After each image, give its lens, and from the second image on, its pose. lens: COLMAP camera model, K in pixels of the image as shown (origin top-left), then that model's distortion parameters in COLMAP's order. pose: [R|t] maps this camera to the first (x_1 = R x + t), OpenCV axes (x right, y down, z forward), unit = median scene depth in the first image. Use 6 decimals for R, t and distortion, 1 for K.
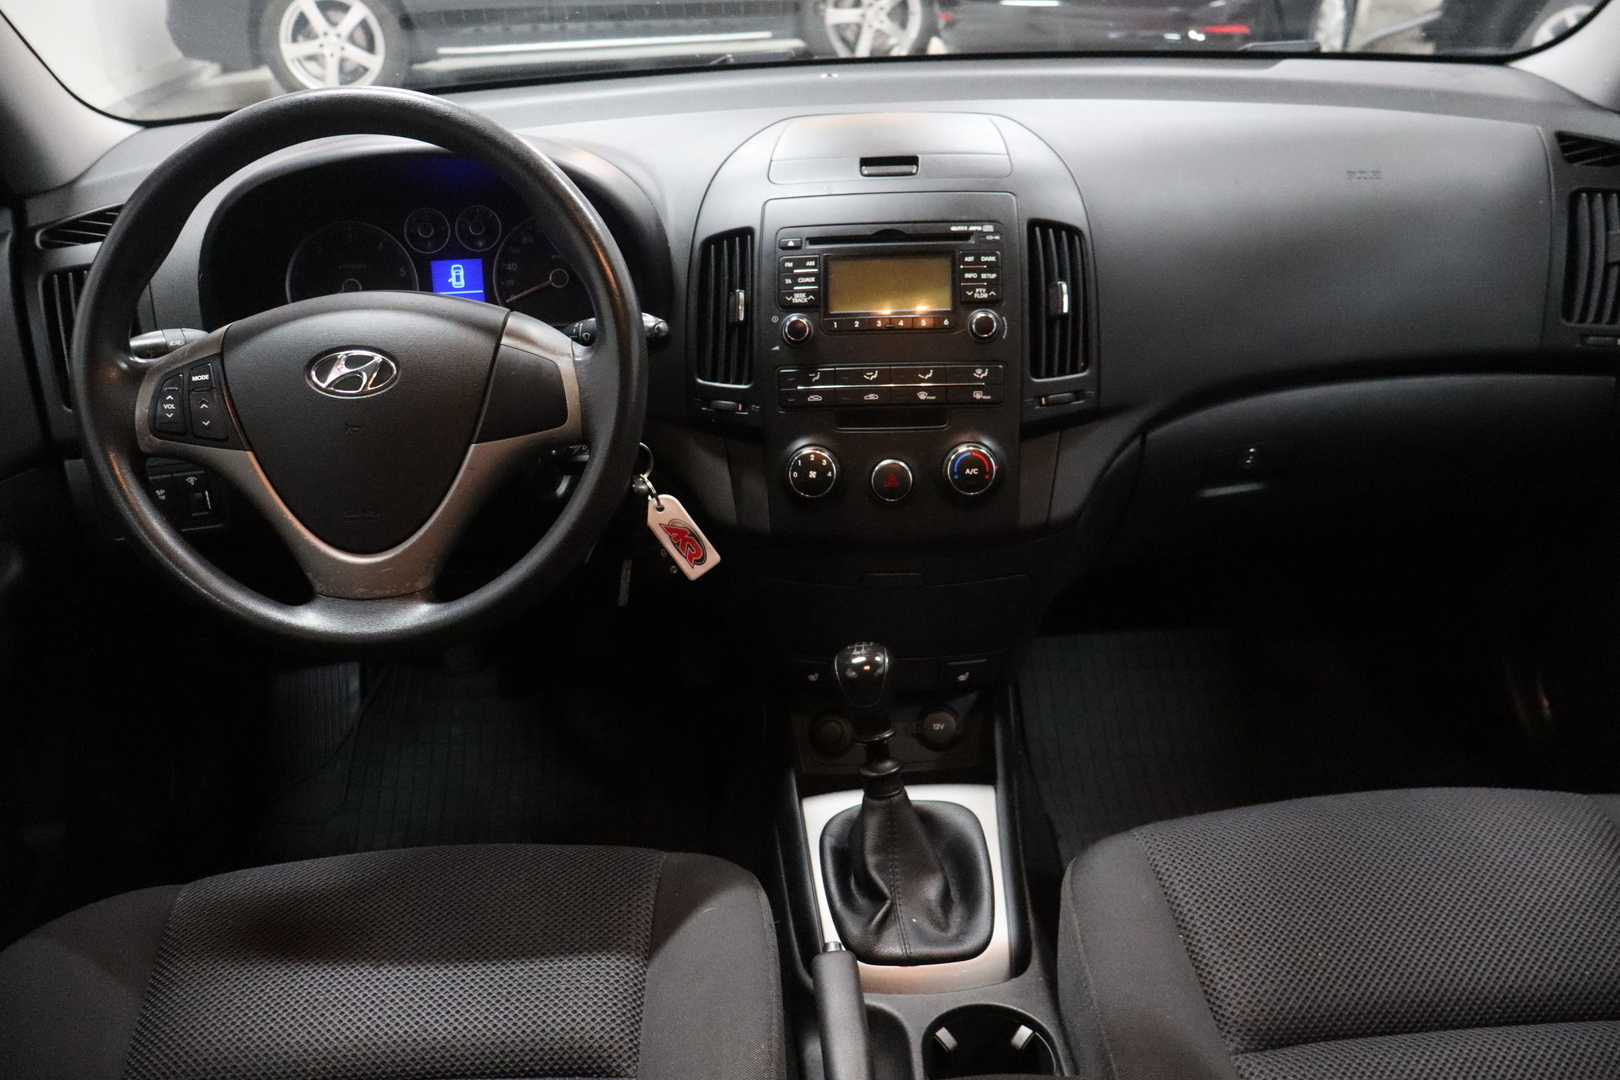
lens RADIAL K [[1377.8, 0, 809.8], [0, 1377.8, 501.3], [0, 0, 1]] dist [0.044147, 0.001217]
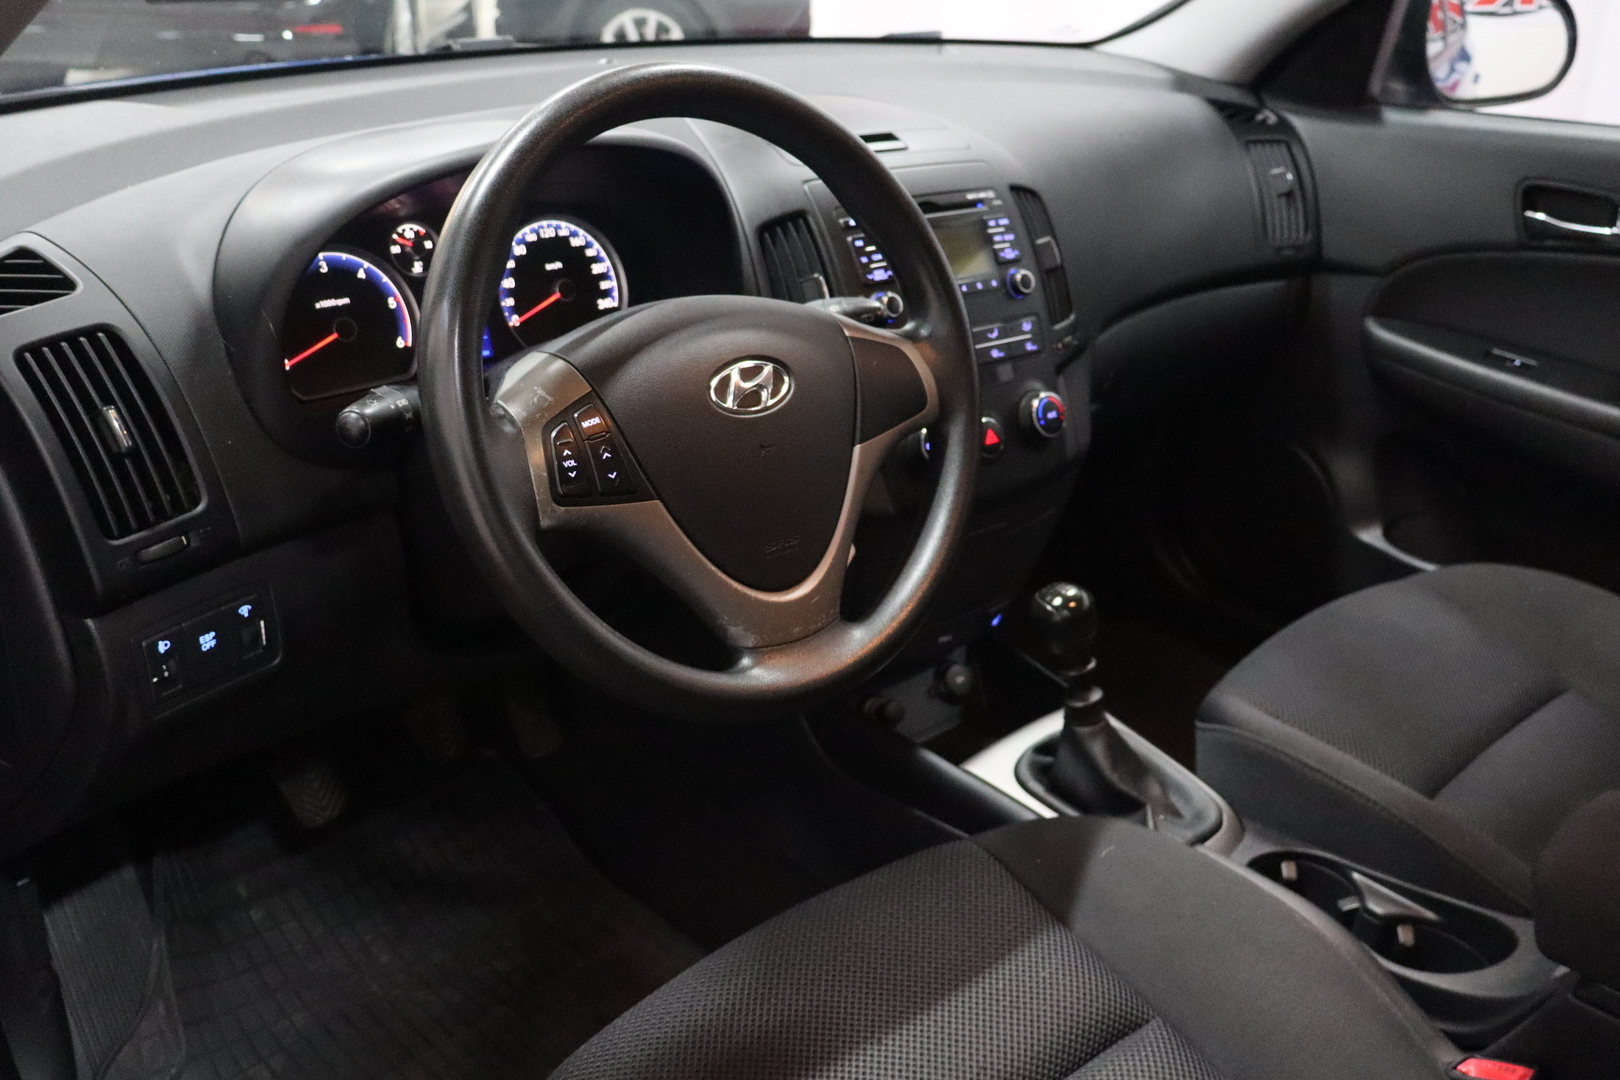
lens RADIAL K [[1498.4, 0, 810.0], [0, 1498.4, 540.0], [0, 0, 1]] dist [0.011557, 0.006365]
pose [[0.743365, -0.207400, 0.635919, -0.784590], [0.210295, 0.974972, 0.072153, -0.050099], [-0.634968, 0.080094, 0.768375, 0.217863]]
